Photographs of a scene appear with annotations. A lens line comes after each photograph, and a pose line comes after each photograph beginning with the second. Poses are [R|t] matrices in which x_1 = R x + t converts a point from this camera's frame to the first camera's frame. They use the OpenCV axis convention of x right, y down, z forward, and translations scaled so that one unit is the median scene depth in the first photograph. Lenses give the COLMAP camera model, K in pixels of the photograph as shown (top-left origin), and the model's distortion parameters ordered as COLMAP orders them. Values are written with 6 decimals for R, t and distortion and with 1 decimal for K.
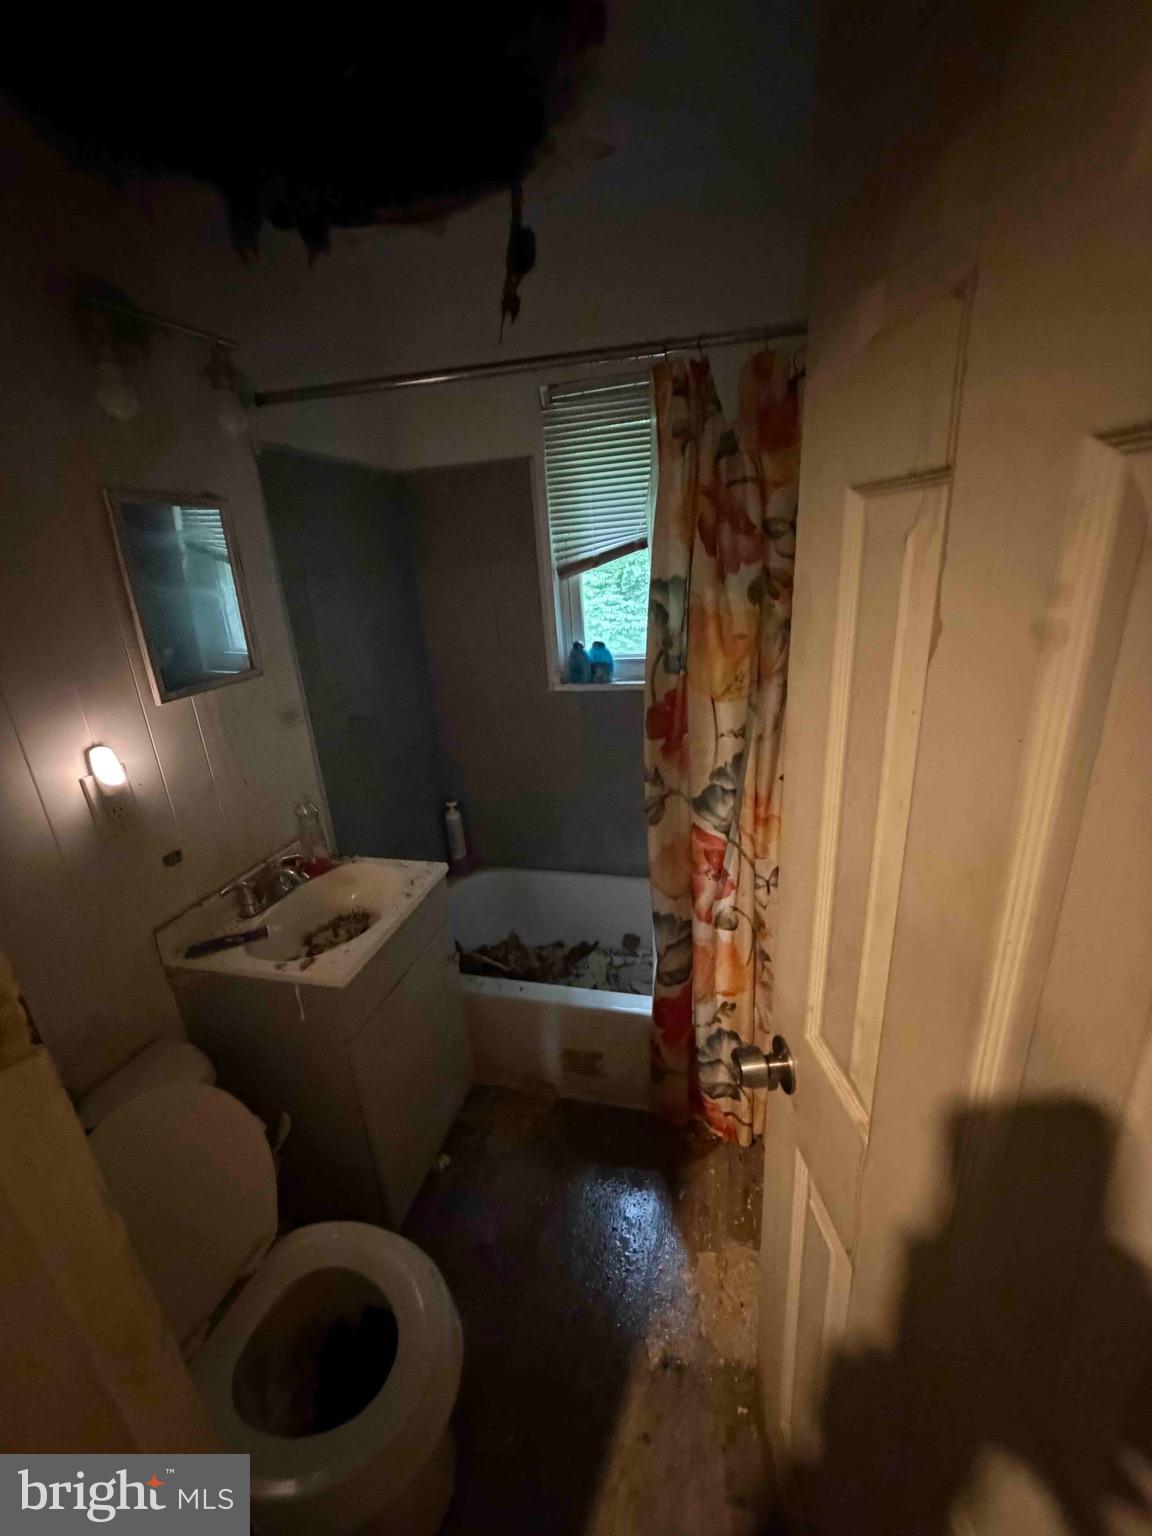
lens RADIAL K [[614.3, 0, 574.0], [0, 614.3, 766.5], [0, 0, 1]] dist [0.000261, 0.000130]
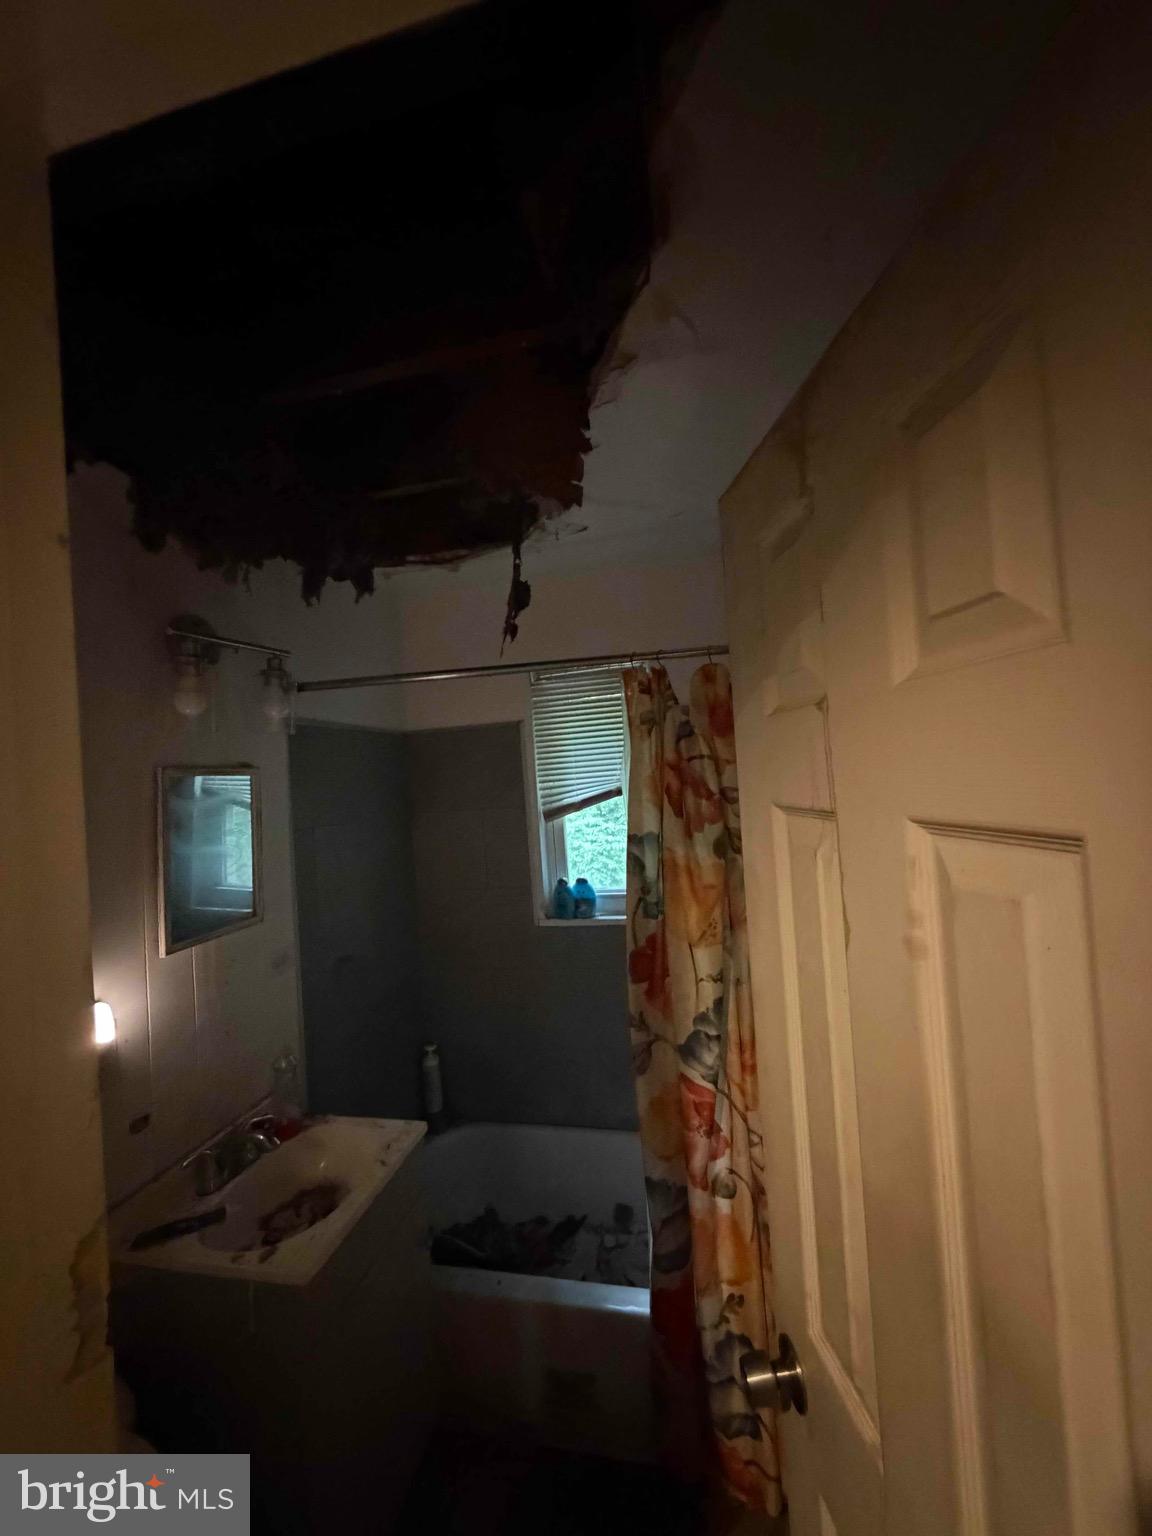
lens RADIAL K [[614.3, 0, 576.0], [0, 614.3, 764.1], [0, 0, 1]] dist [0.000261, 0.000130]
pose [[0.999456, -0.001181, 0.032956, -0.007325], [0.012528, 0.938026, -0.346338, -0.032800], [-0.030505, 0.346563, 0.937531, -0.099166]]
